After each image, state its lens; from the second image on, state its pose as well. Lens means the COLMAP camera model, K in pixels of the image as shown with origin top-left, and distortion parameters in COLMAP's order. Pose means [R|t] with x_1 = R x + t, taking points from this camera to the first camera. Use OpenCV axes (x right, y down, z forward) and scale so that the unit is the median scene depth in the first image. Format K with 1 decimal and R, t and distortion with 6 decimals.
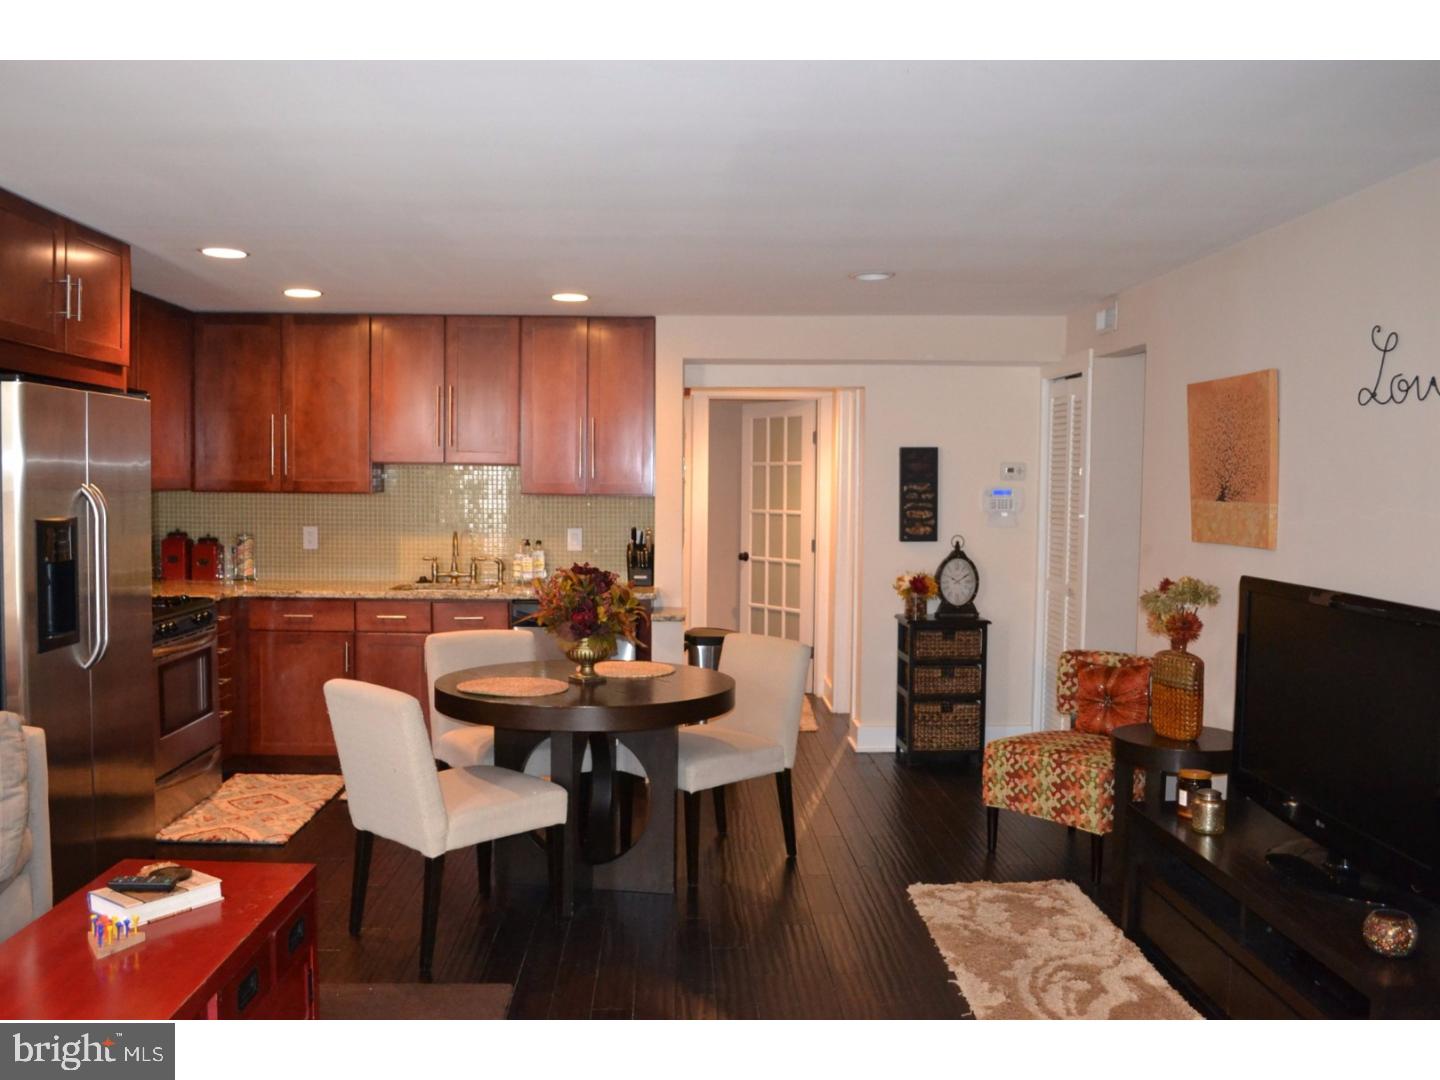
lens RADIAL K [[1164.2, 0, 707.8], [0, 1164.2, 540.5], [0, 0, 1]] dist [-0.077260, 0.002267]
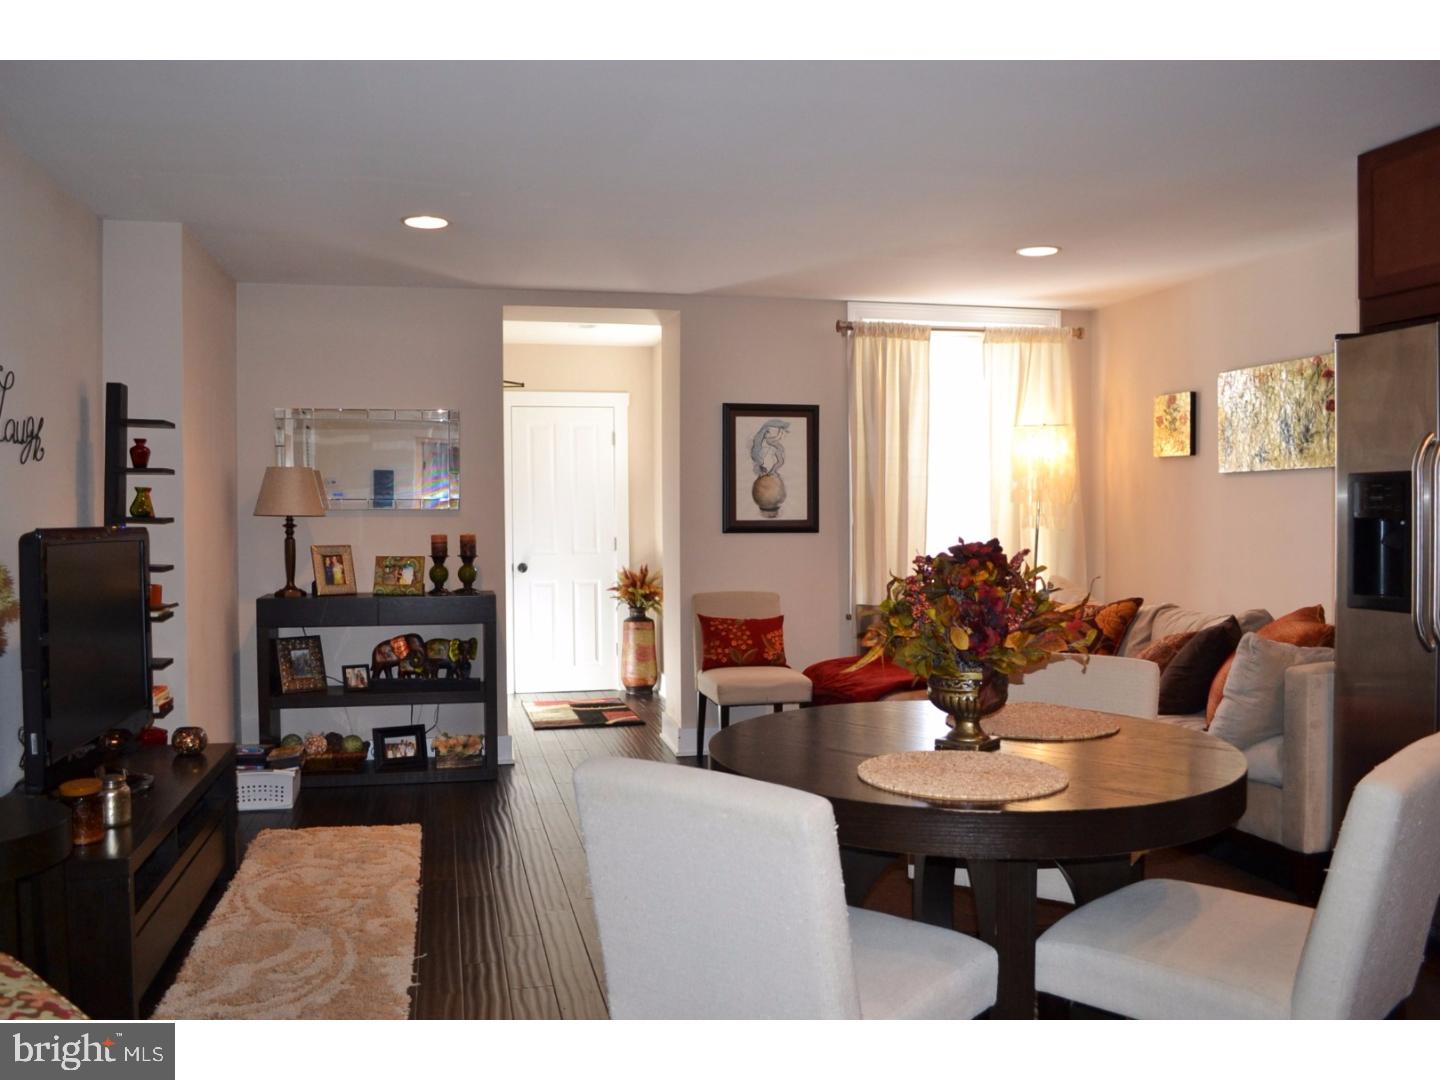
lens RADIAL K [[1191.5, 0, 720.0], [0, 1191.5, 540.0], [0, 0, 1]] dist [-0.079110, 0.004084]
pose [[-0.980577, 0.001912, -0.196127, 0.093923], [-0.011722, 0.997594, 0.068333, -0.014284], [0.195786, 0.069304, -0.978195, 1.130787]]
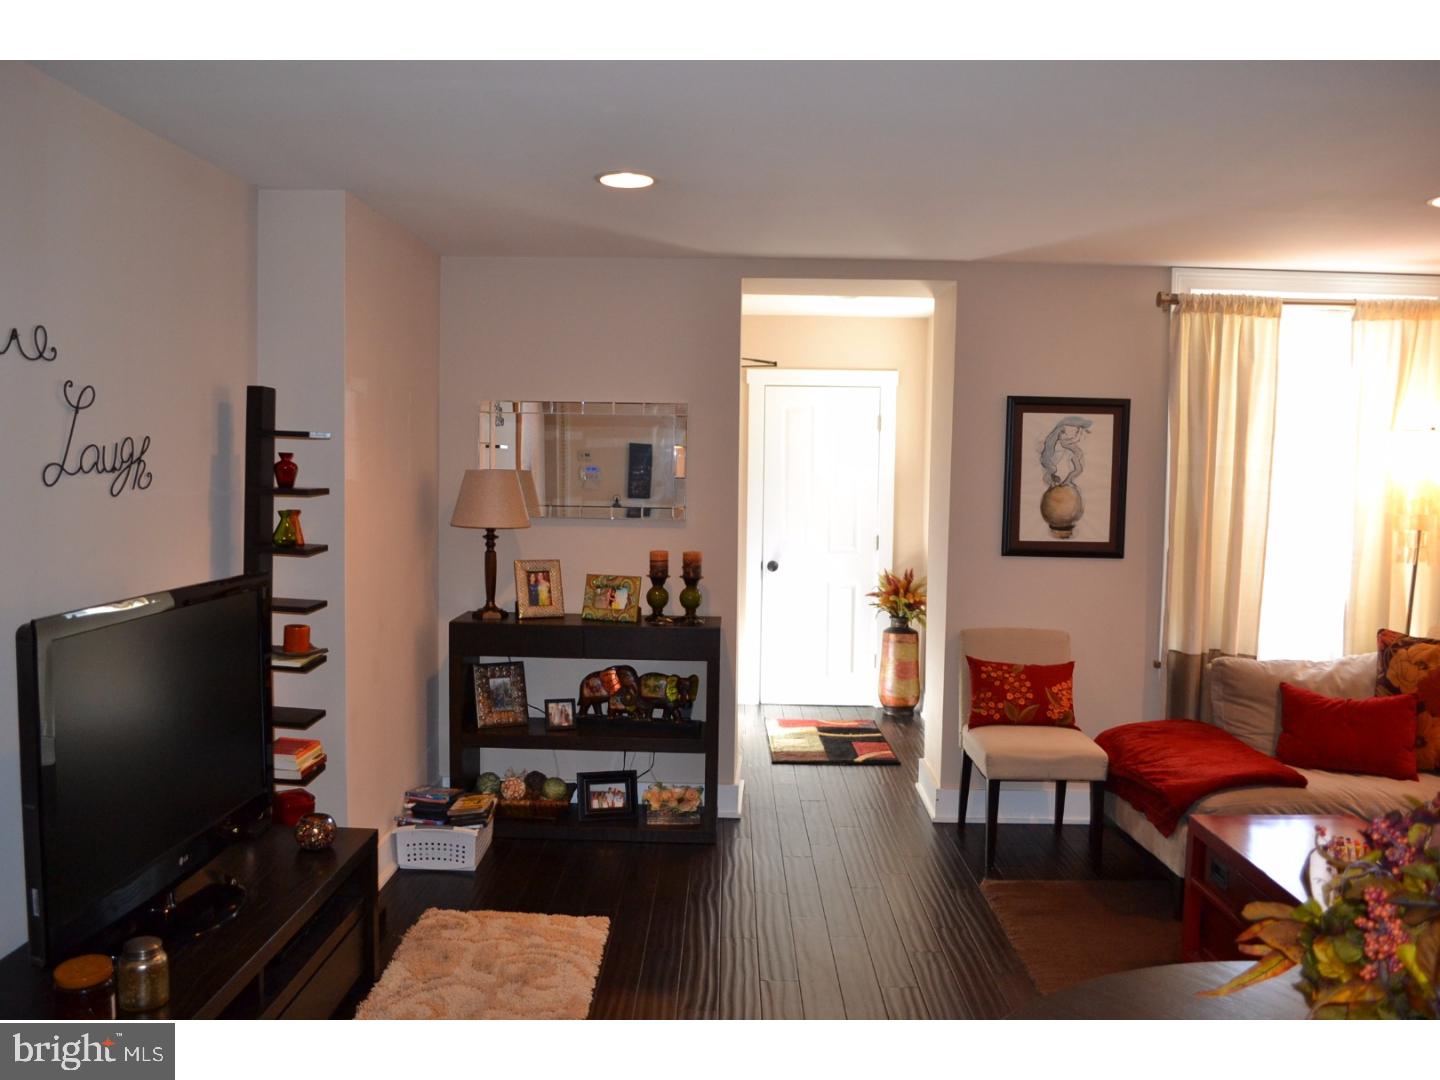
lens RADIAL K [[1164.2, 0, 707.8], [0, 1164.2, 540.5], [0, 0, 1]] dist [-0.077260, 0.002267]
pose [[-0.998399, -0.027607, 0.049369, 0.054924], [-0.021775, 0.993129, 0.114983, -0.051280], [-0.052204, 0.113724, -0.992140, 0.936761]]
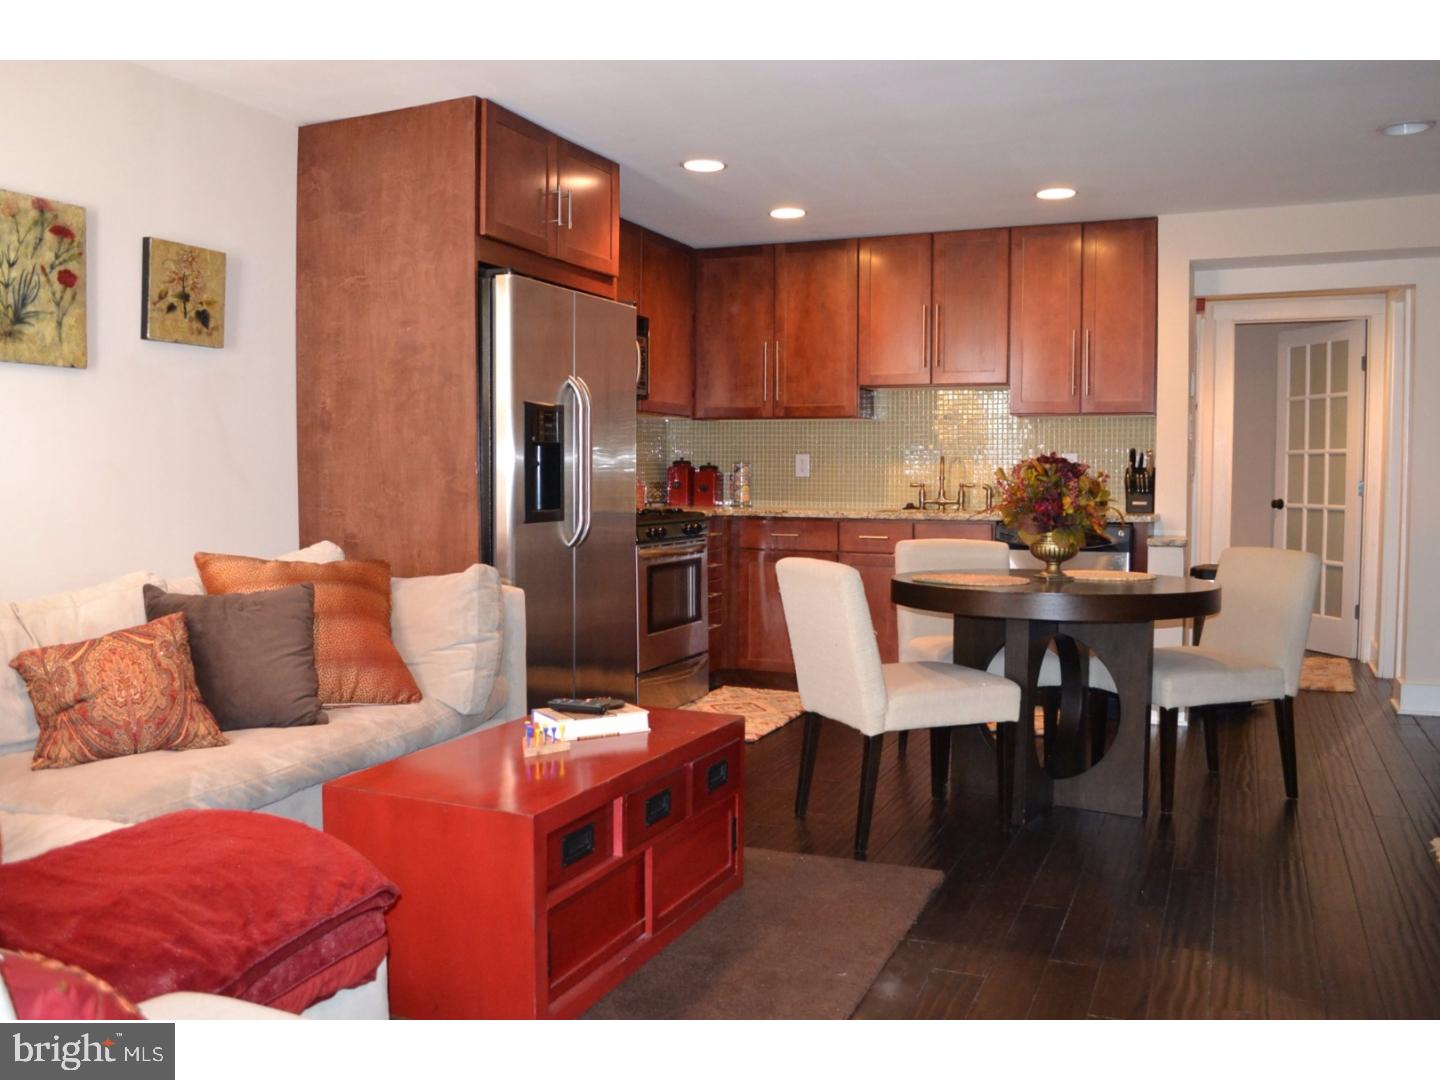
lens RADIAL K [[1191.5, 0, 720.0], [0, 1191.5, 540.0], [0, 0, 1]] dist [-0.079110, 0.004084]
pose [[0.903987, 0.016095, -0.427258, 0.043551], [-0.013913, 0.999869, 0.008228, 0.061810], [0.427334, -0.001493, 0.904092, 0.022160]]
